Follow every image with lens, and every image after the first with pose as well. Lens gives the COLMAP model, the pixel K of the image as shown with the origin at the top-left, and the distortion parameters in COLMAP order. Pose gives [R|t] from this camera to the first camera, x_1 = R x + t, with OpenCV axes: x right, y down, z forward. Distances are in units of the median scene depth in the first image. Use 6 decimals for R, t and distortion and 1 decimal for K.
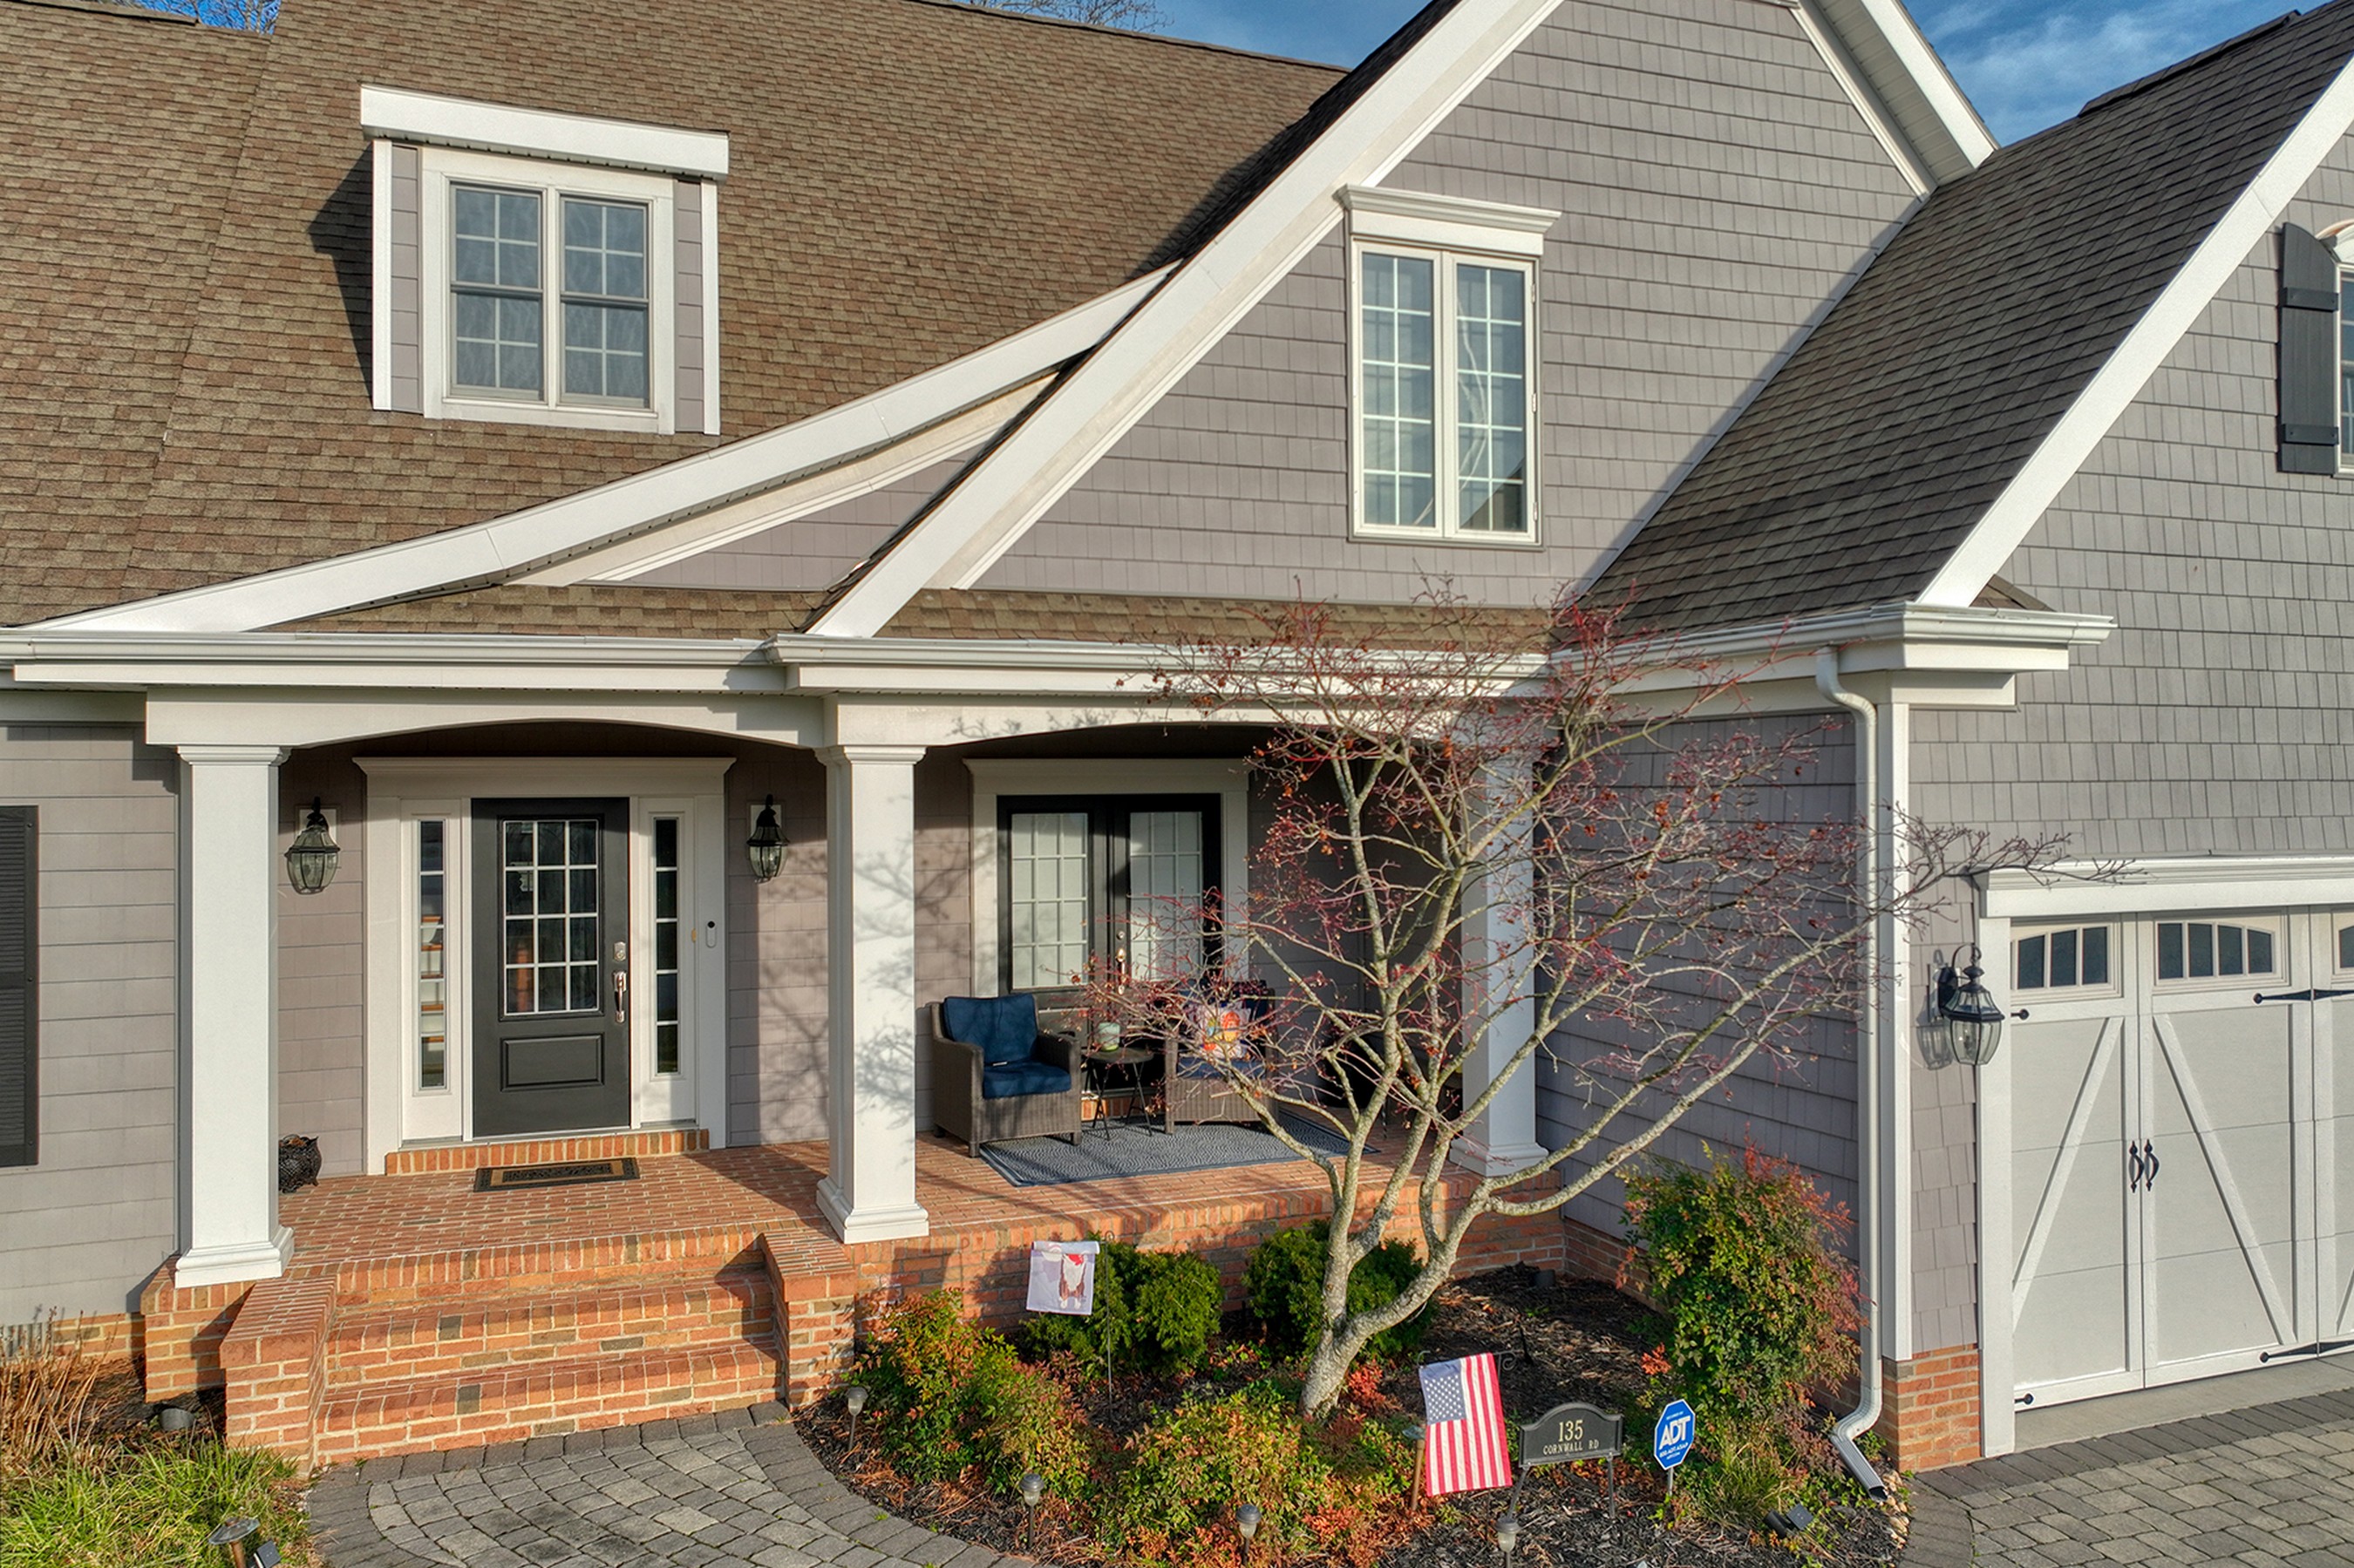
lens RADIAL K [[1650.5, 0, 1180.0], [0, 1650.5, 783.5], [0, 0, 1]] dist [-0.003482, 0.014768]
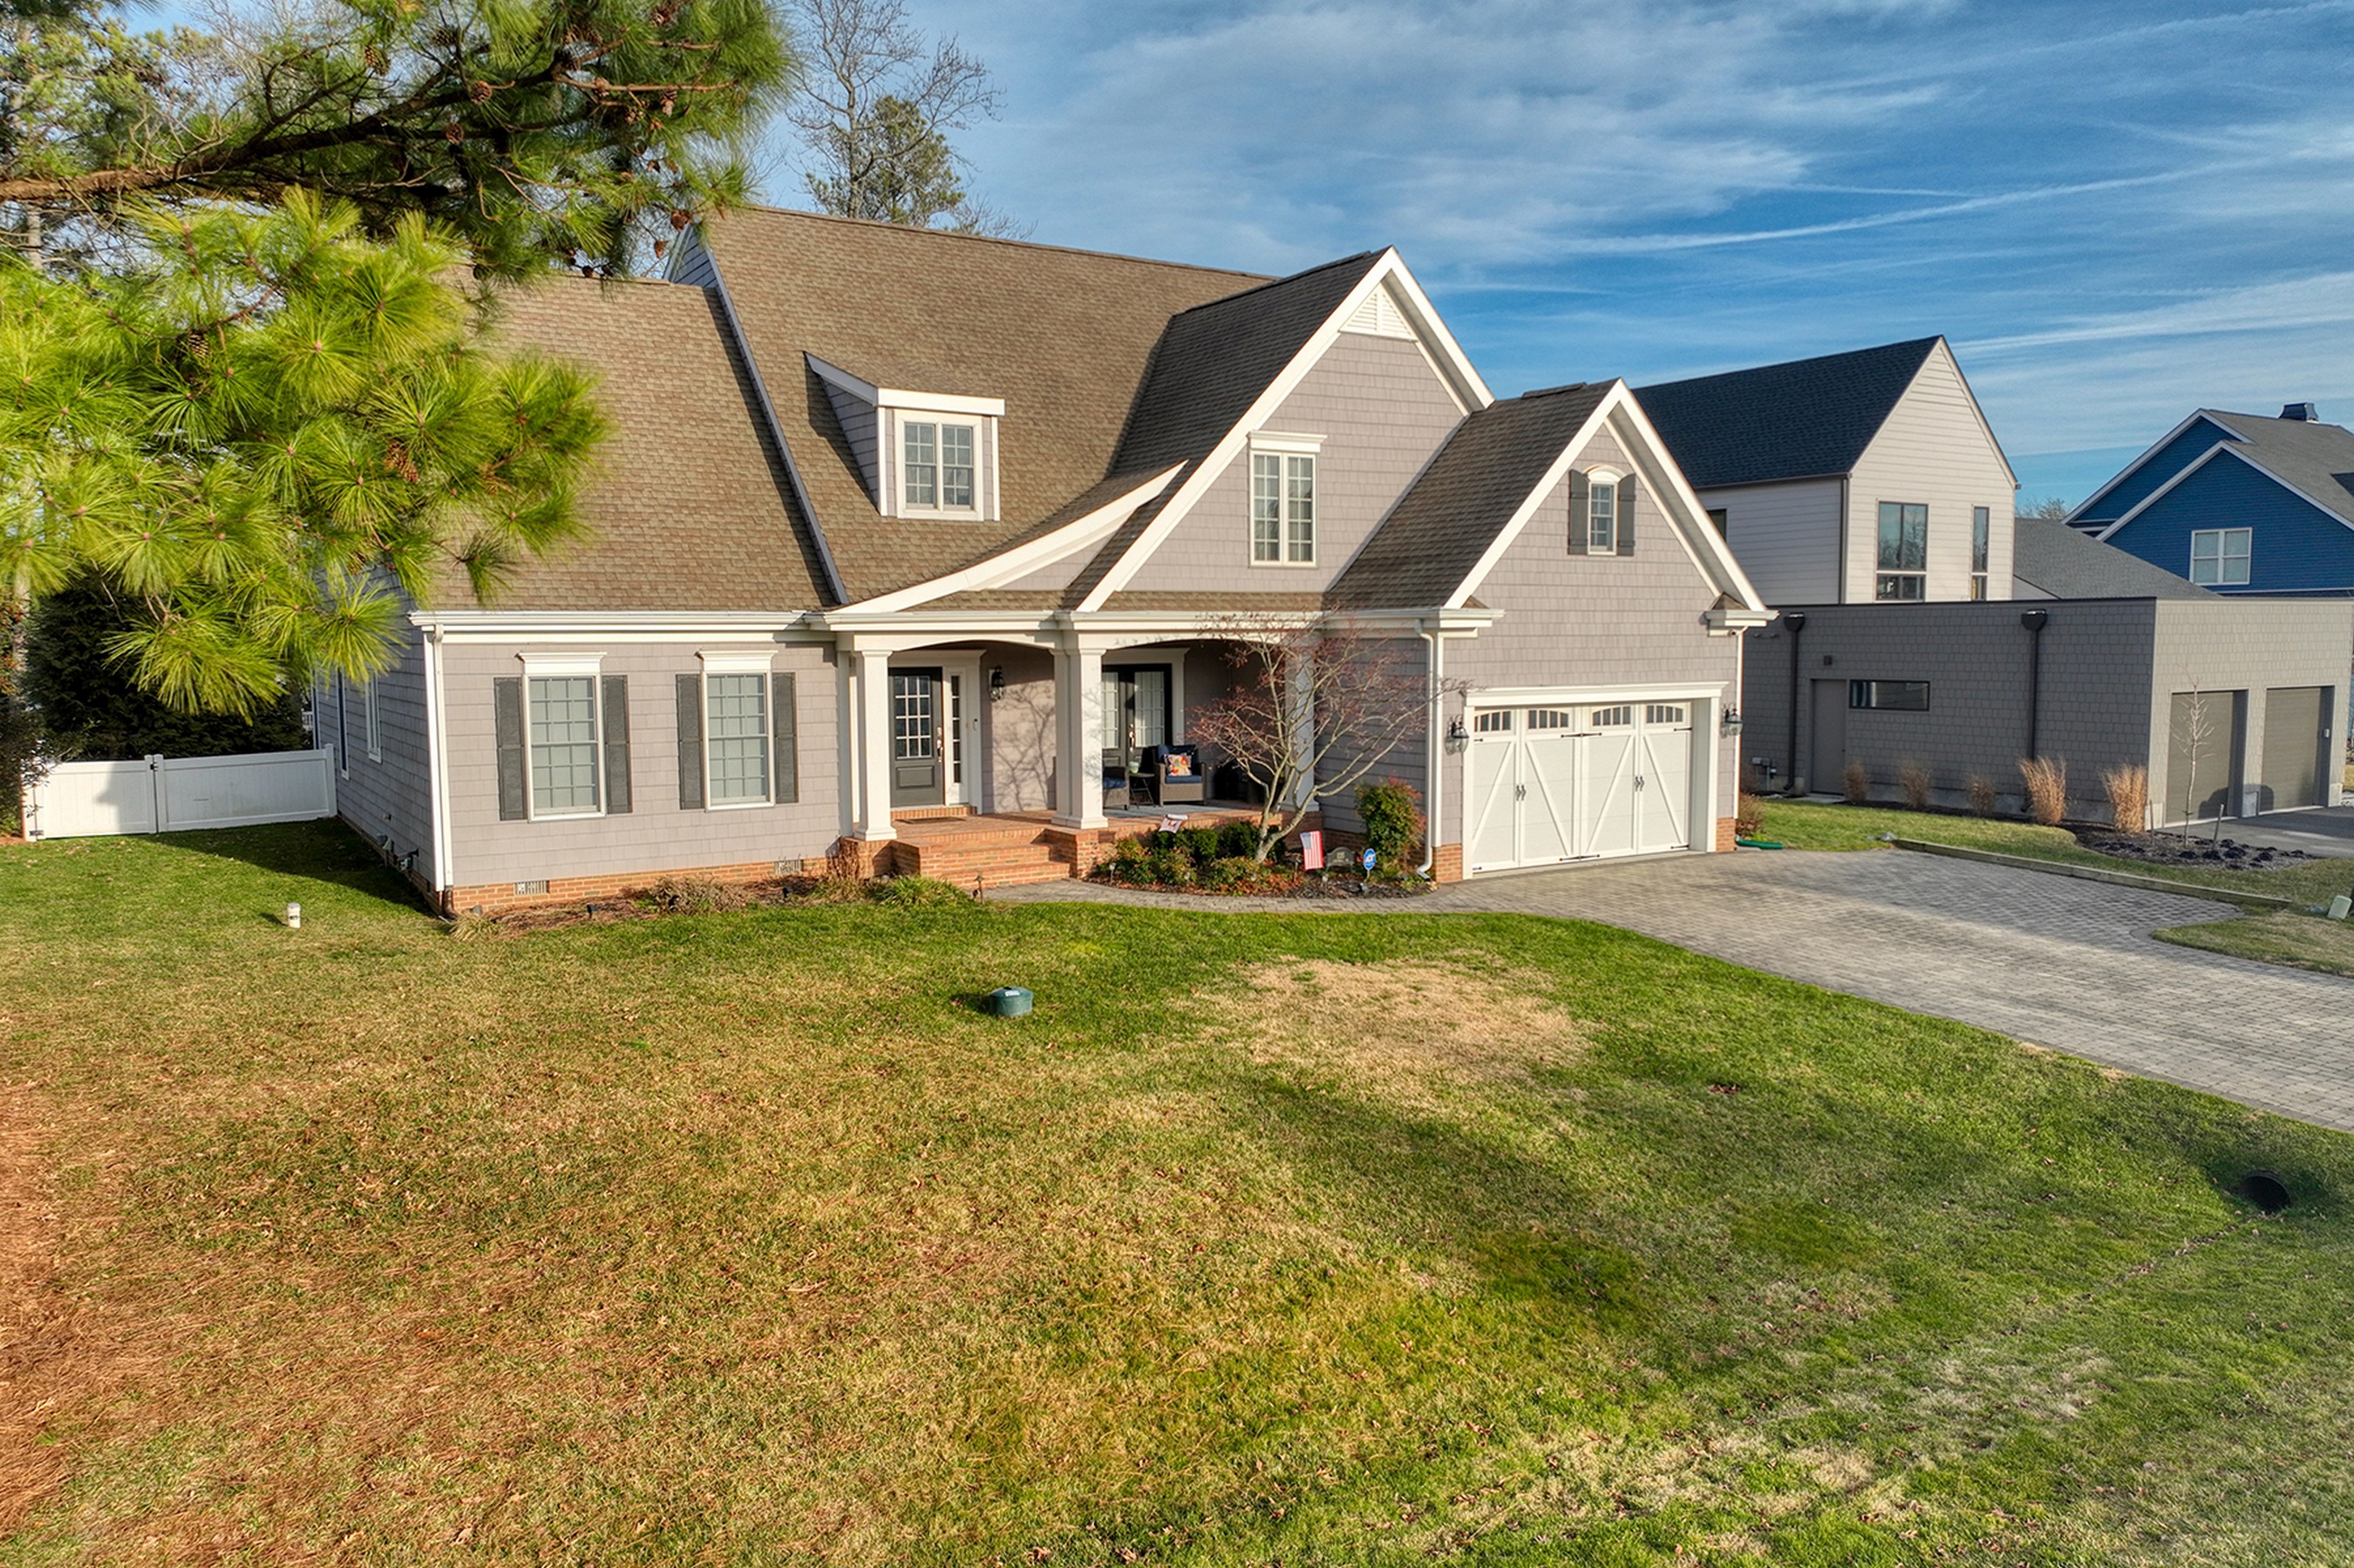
lens RADIAL K [[1650.5, 0, 1179.5], [0, 1650.5, 790.7], [0, 0, 1]] dist [-0.003482, 0.014768]
pose [[0.980651, -0.018167, 0.194918, -0.567289], [-0.000453, 0.995472, 0.095058, -0.048323], [-0.195762, -0.093307, 0.976202, -1.698308]]
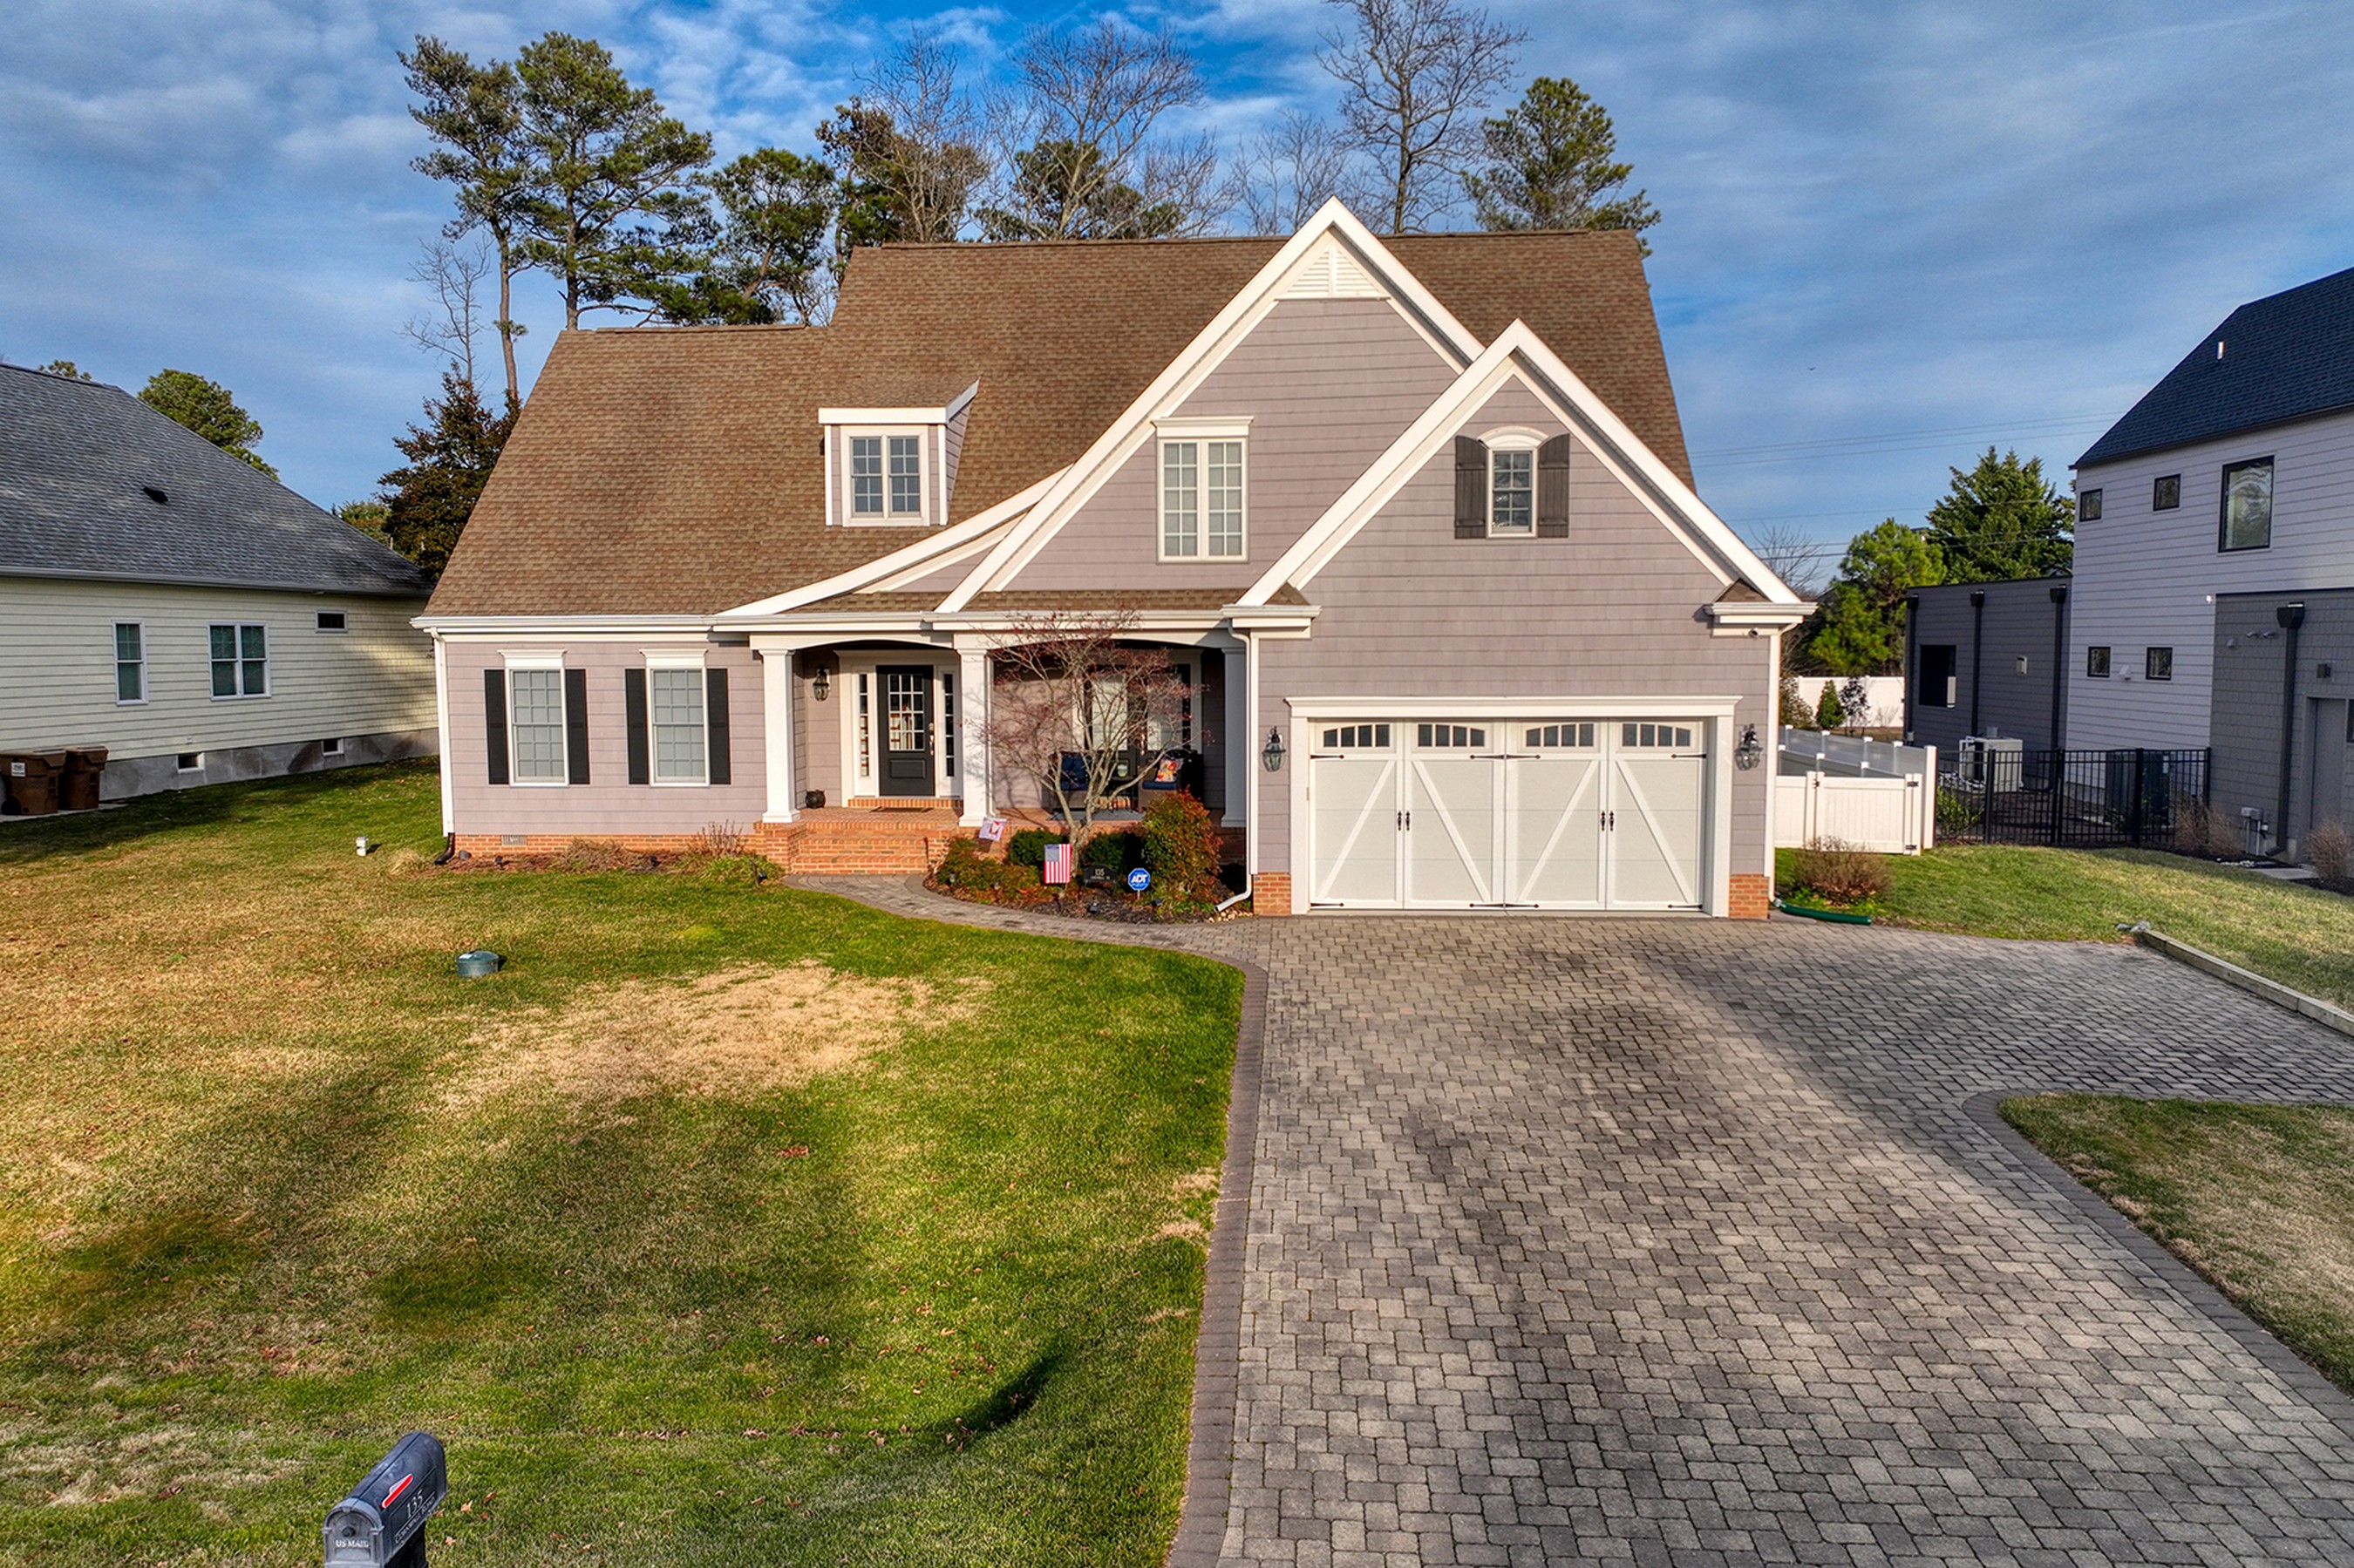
lens RADIAL K [[1650.5, 0, 1183.1], [0, 1650.5, 784.5], [0, 0, 1]] dist [-0.003482, 0.014768]
pose [[0.905954, 0.038246, -0.421646, 1.295621], [0.001058, 0.995704, 0.092591, -0.051510], [0.423376, -0.084329, 0.902021, -1.341062]]
